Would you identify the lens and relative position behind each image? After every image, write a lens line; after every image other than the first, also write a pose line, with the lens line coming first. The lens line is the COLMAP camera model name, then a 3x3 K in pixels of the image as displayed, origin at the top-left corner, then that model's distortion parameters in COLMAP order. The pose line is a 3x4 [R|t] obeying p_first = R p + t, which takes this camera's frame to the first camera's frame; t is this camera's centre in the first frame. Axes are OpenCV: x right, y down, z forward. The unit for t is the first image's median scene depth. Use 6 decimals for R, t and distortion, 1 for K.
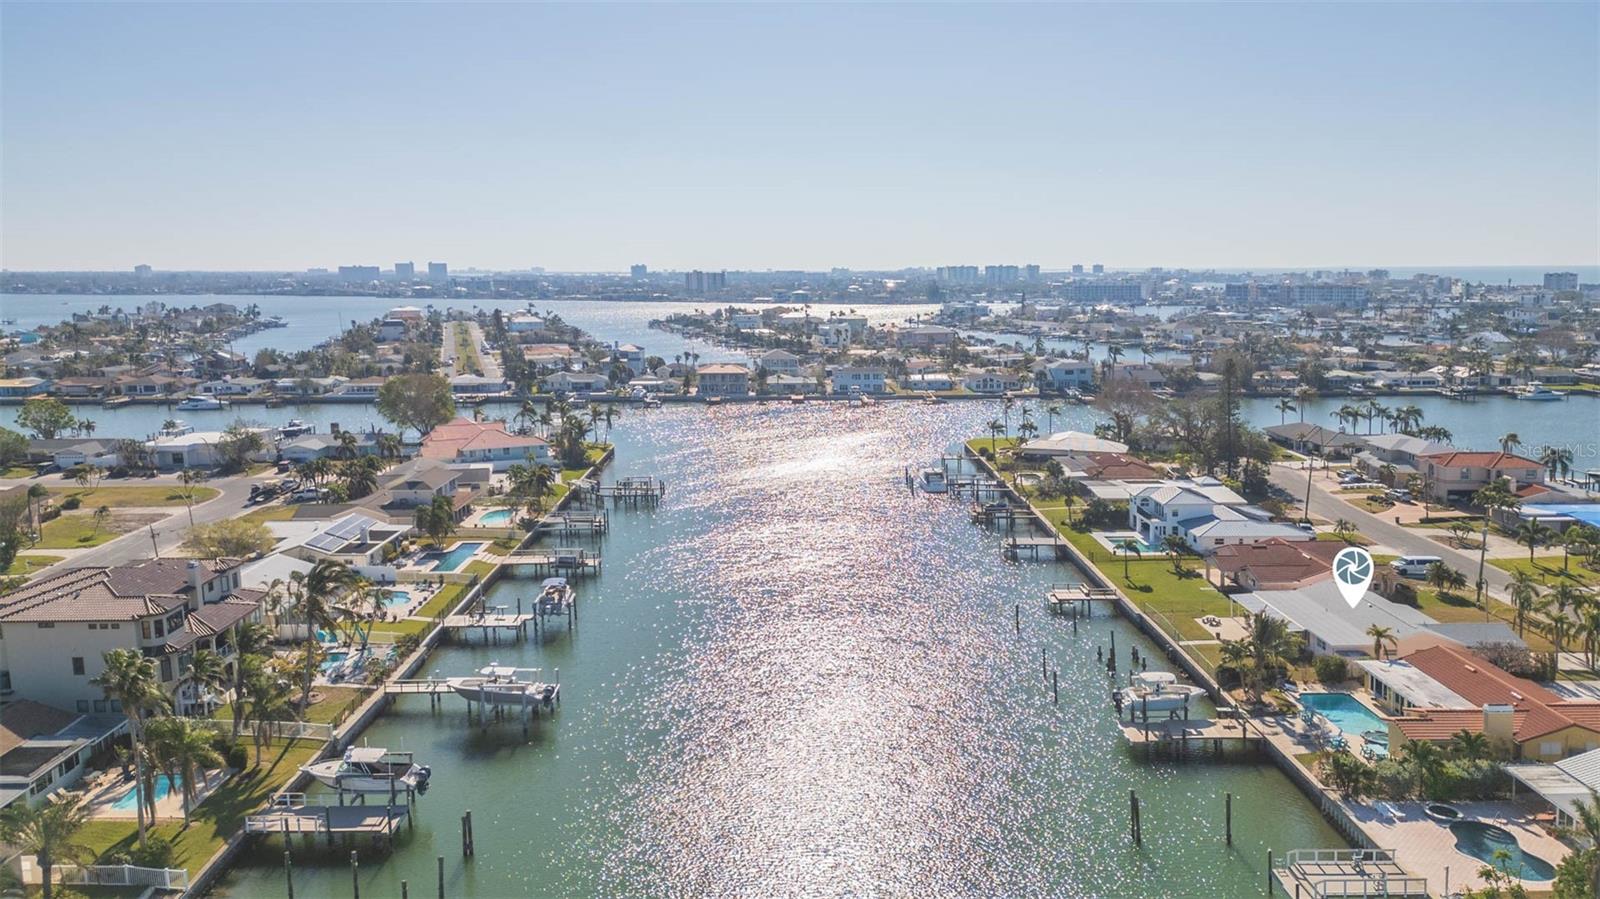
lens RADIAL K [[1138.8, 0, 807.1], [0, 1138.8, 444.4], [0, 0, 1]] dist [0.088418, -0.116108]
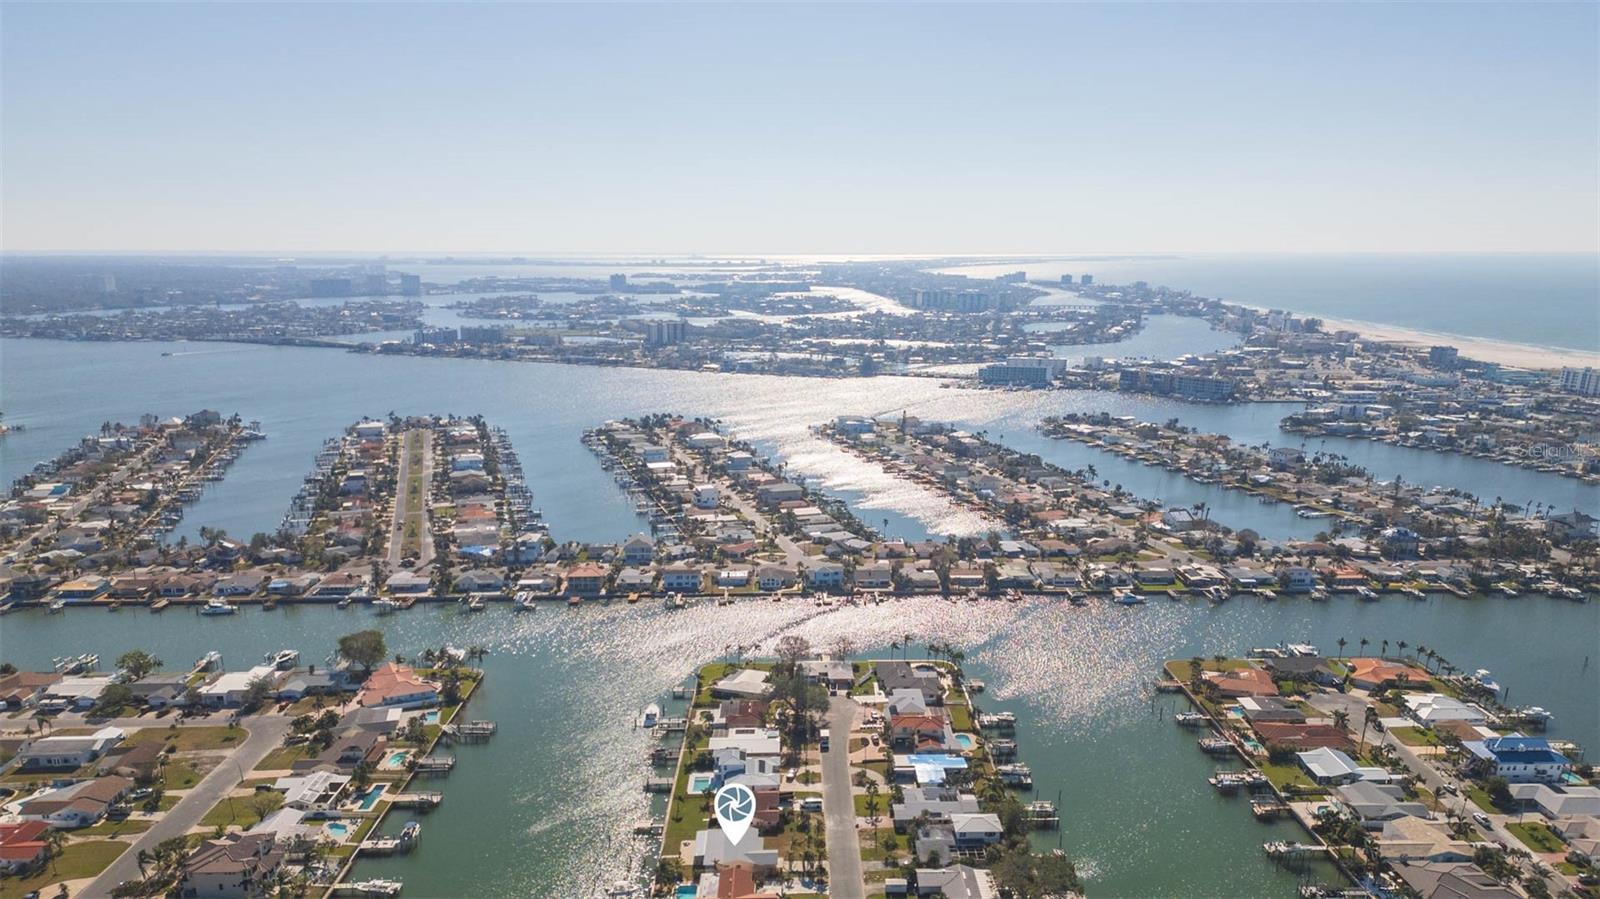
lens RADIAL K [[1201.5, 0, 827.8], [0, 1201.5, 486.4], [0, 0, 1]] dist [0.115737, -0.144064]
pose [[0.999905, 0.000739, 0.013763, 0.218178], [-0.001344, 0.999032, 0.043968, -0.250099], [-0.013717, -0.043983, 0.998938, -0.534918]]
